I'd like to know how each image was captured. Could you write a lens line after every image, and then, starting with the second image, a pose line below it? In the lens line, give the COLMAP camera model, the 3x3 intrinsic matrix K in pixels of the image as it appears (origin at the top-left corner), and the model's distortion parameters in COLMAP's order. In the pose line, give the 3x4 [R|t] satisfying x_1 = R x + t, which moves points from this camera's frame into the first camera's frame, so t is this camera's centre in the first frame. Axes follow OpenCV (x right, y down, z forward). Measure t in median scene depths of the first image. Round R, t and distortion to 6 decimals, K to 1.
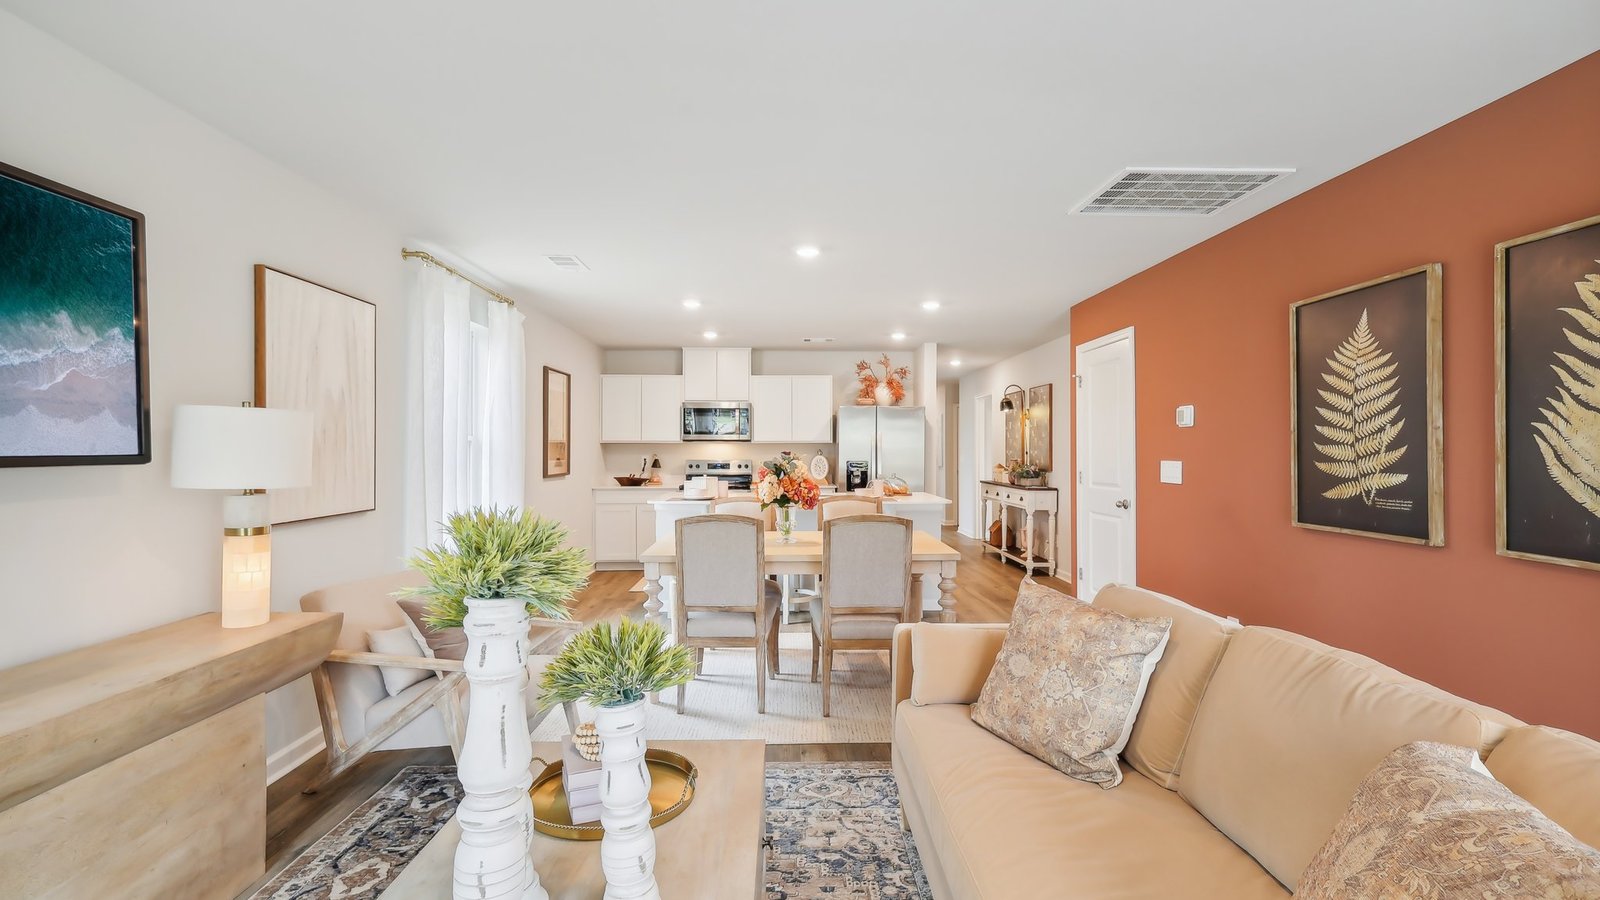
lens RADIAL K [[729.7, 0, 807.8], [0, 729.7, 448.5], [0, 0, 1]] dist [0.002879, 0.001162]
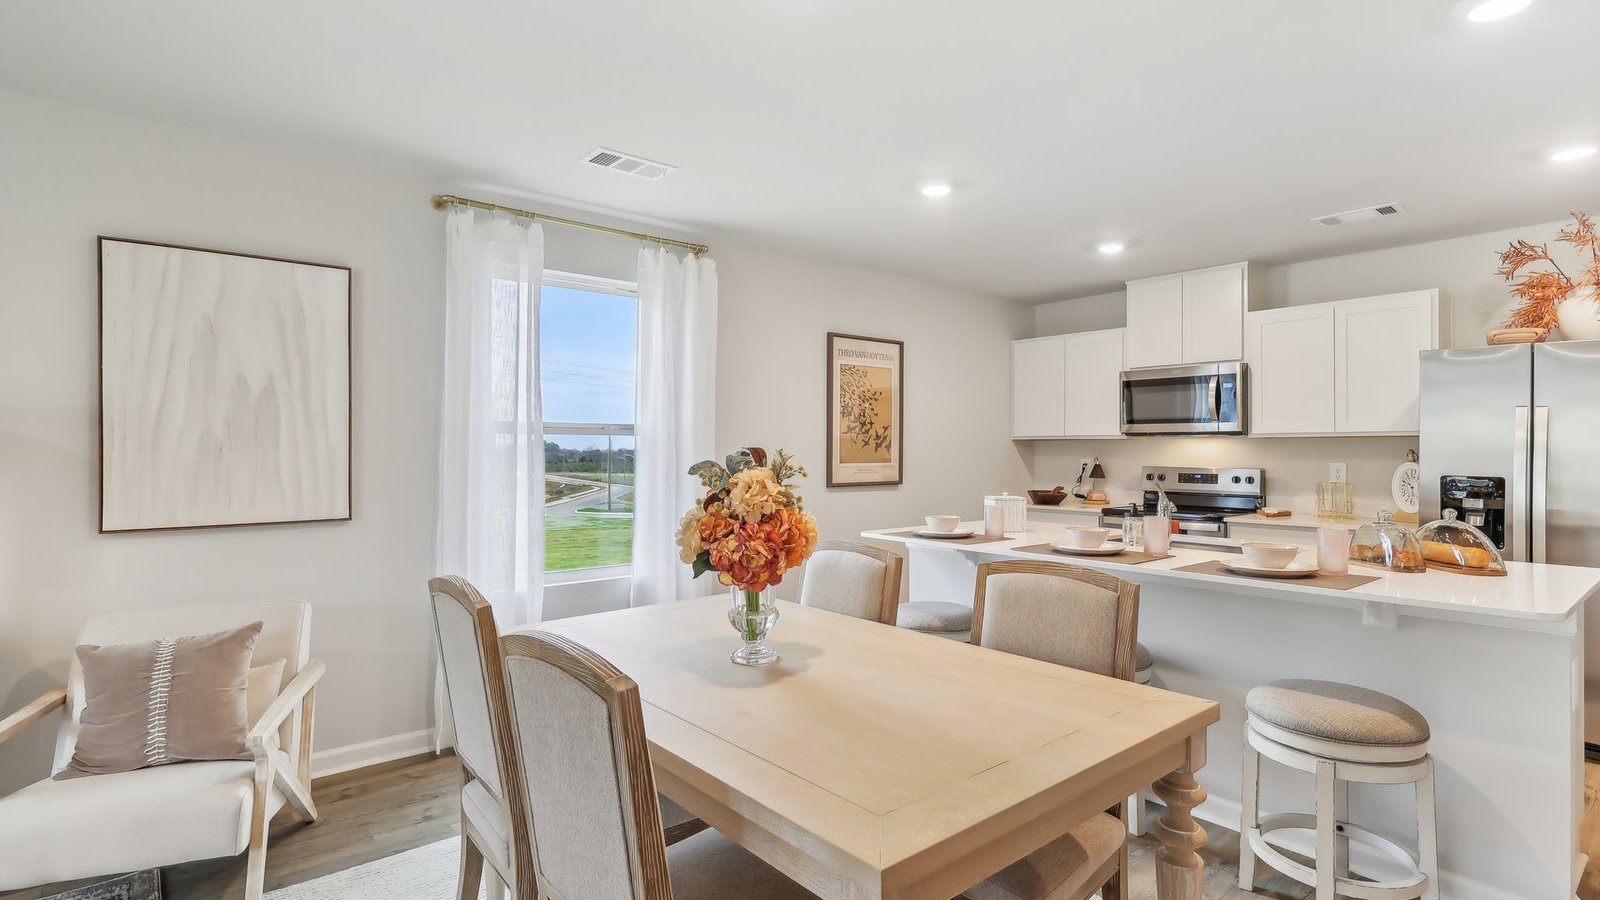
lens RADIAL K [[790.1, 0, 801.0], [0, 790.1, 450.7], [0, 0, 1]] dist [0.004488, -0.000406]
pose [[0.610509, 0.004550, -0.791996, 0.450570], [-0.002597, 0.999990, 0.003743, 0.002301], [0.792005, -0.000228, 0.610515, 0.922836]]
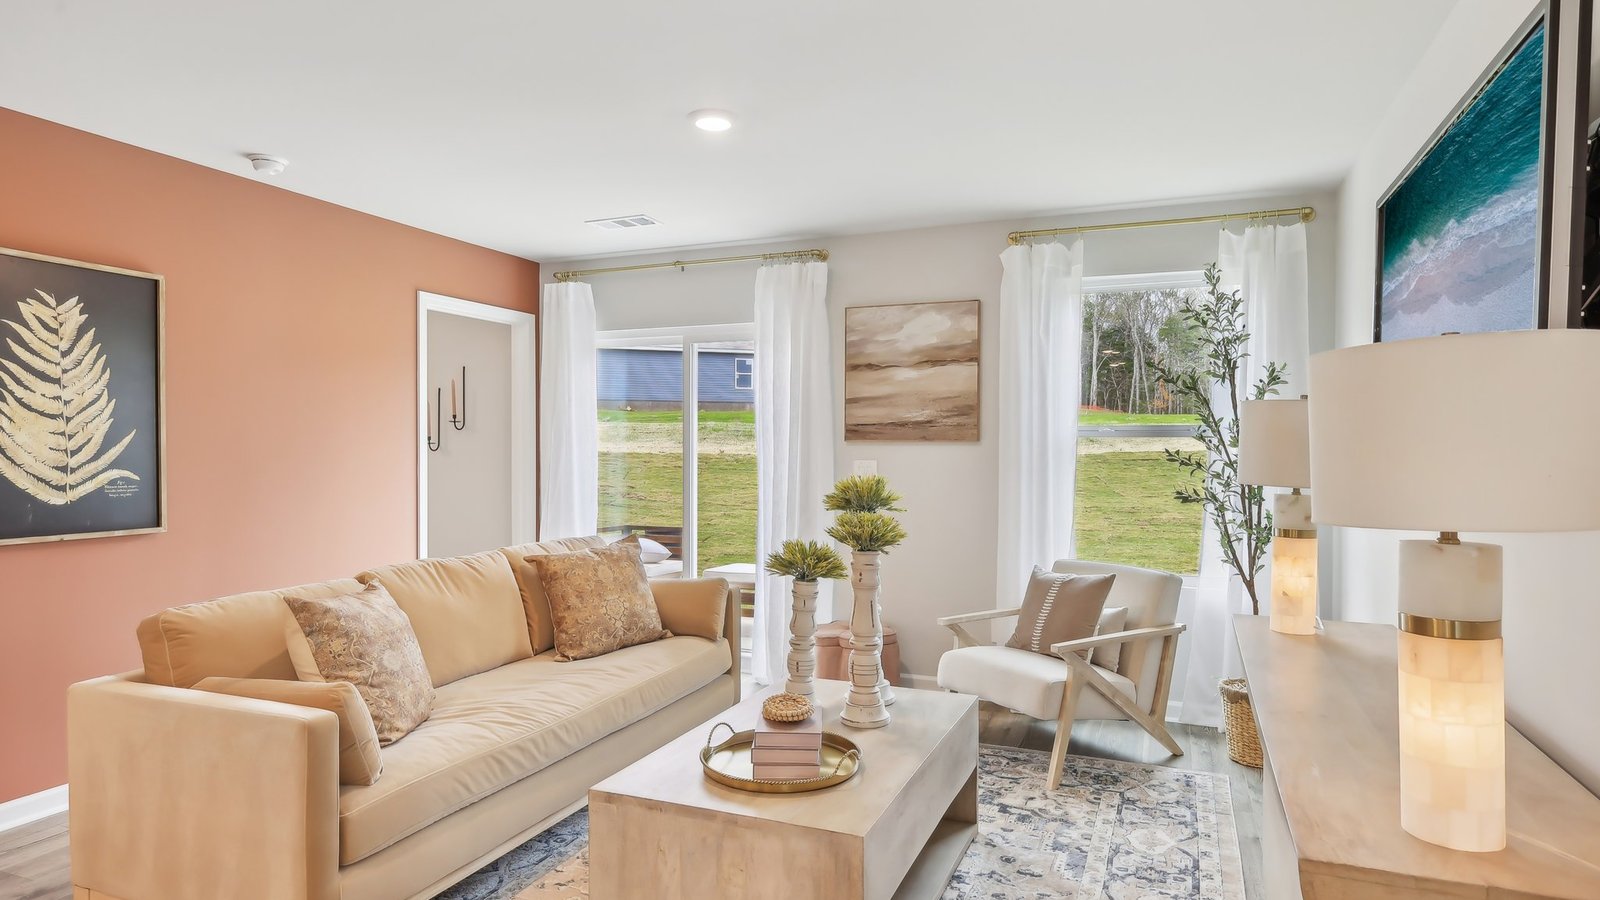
lens RADIAL K [[913.9, 0, 796.6], [0, 913.9, 450.7], [0, 0, 1]] dist [0.010098, -0.001053]
pose [[-0.914609, -0.003075, 0.404327, -0.446303], [-0.002802, 0.999995, 0.001268, 0.004368], [-0.404329, 0.000027, -0.914613, 1.190254]]
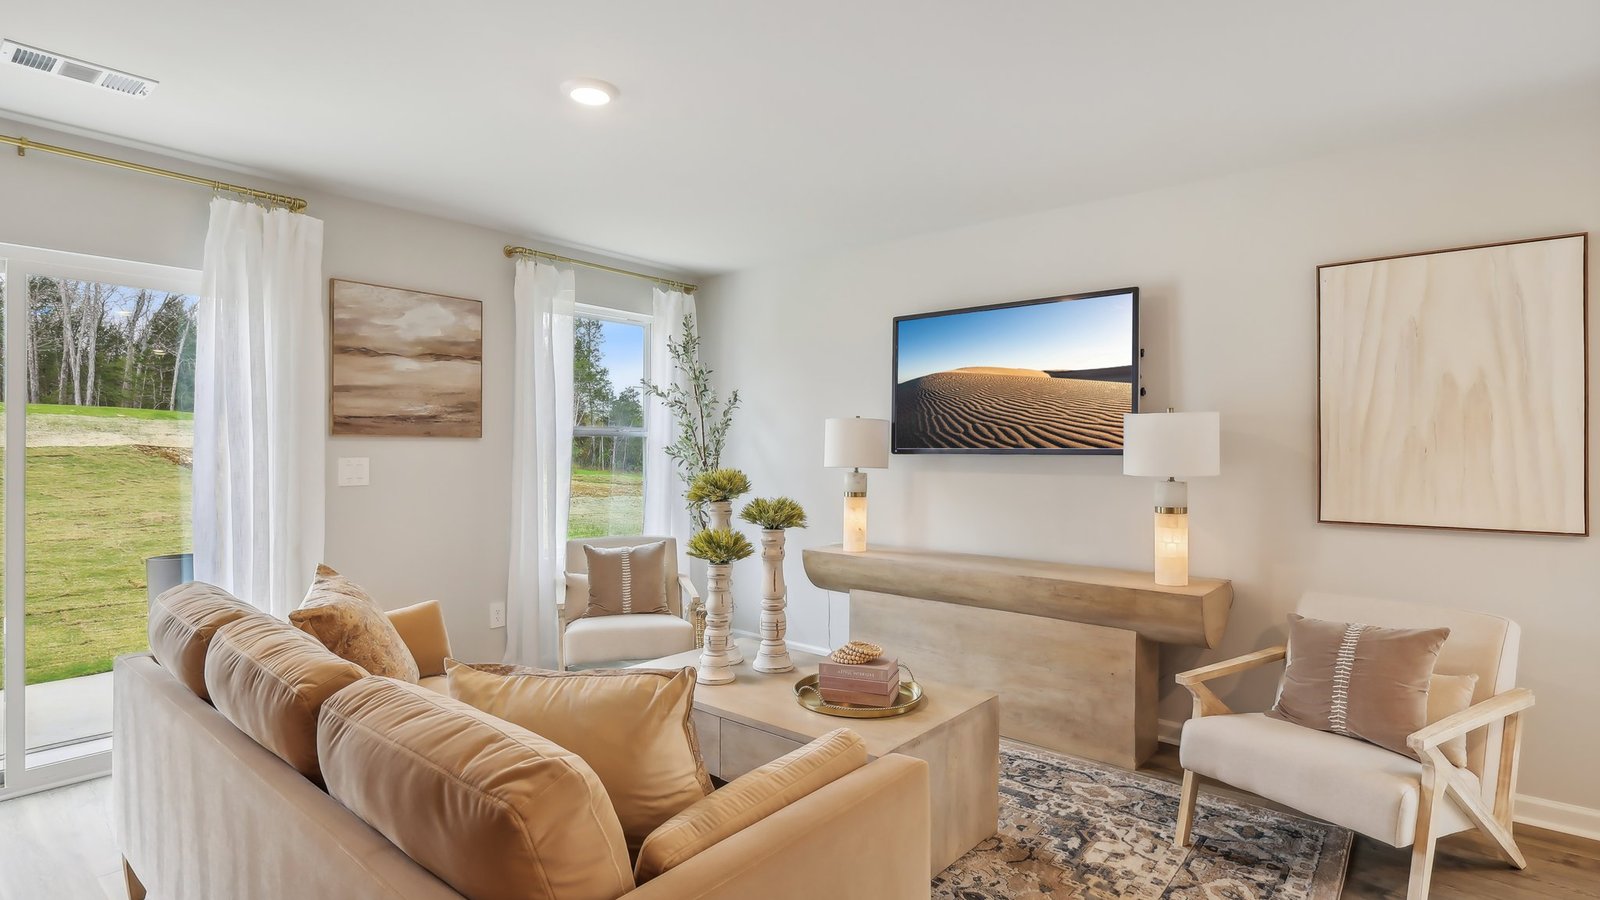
lens RADIAL K [[779.8, 0, 807.9], [0, 779.8, 456.0], [0, 0, 1]] dist [0.008481, 0.001088]
pose [[-0.658114, 0.007008, -0.752886, 0.469581], [-0.003143, 0.999922, 0.012056, 0.003735], [0.752912, 0.010301, -0.658041, 1.005484]]
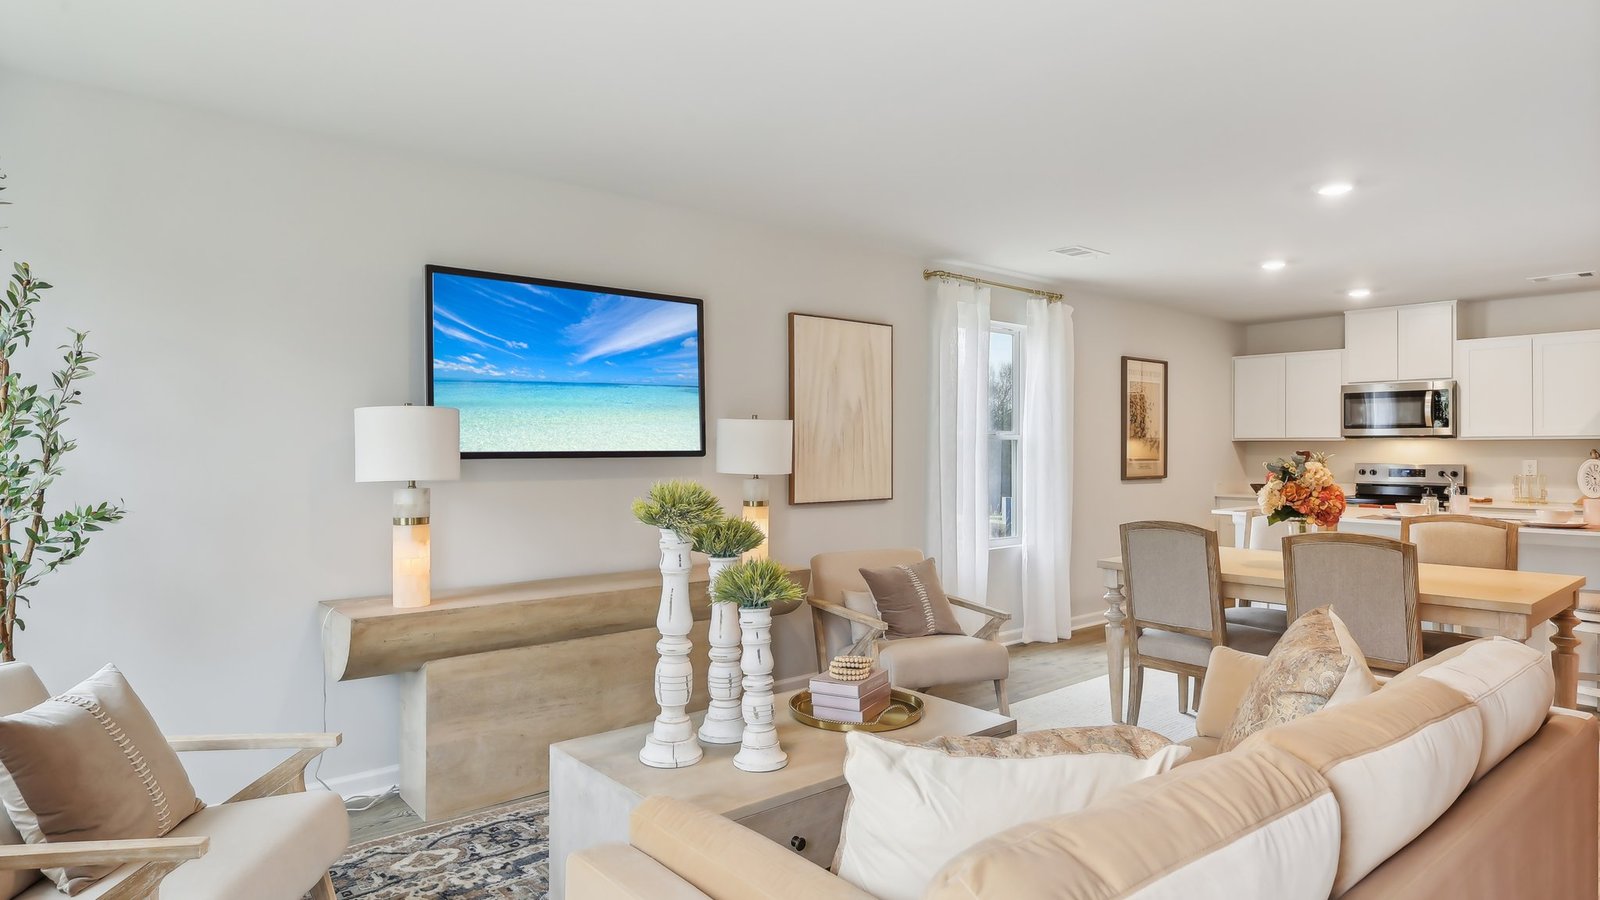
lens RADIAL K [[922.6, 0, 783.3], [0, 922.6, 442.2], [0, 0, 1]] dist [-0.005747, 0.009037]
pose [[0.622690, -0.003273, -0.782461, 0.498816], [-0.001317, 0.999985, -0.005230, 0.000128], [0.782467, 0.004287, 0.622677, -0.071386]]
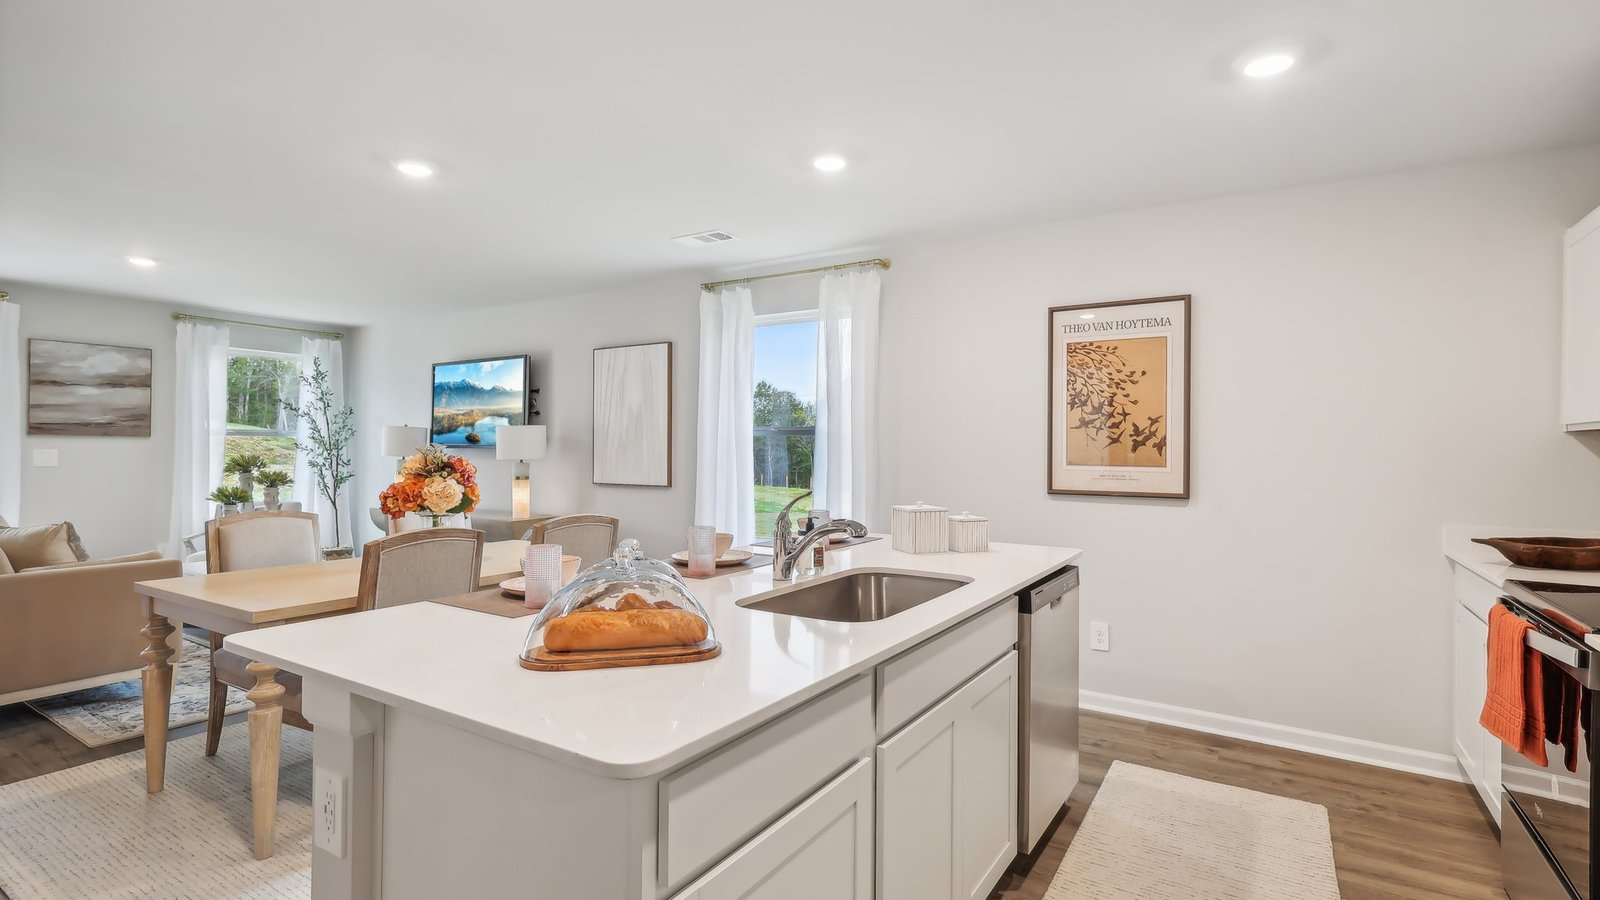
lens RADIAL K [[748.9, 0, 788.6], [0, 748.9, 446.5], [0, 0, 1]] dist [0.010078, 0.000107]
pose [[-0.574642, -0.004425, -0.818393, 0.497001], [-0.006948, 0.999976, -0.000529, 0.005575], [0.818376, 0.005383, -0.574658, 2.180363]]
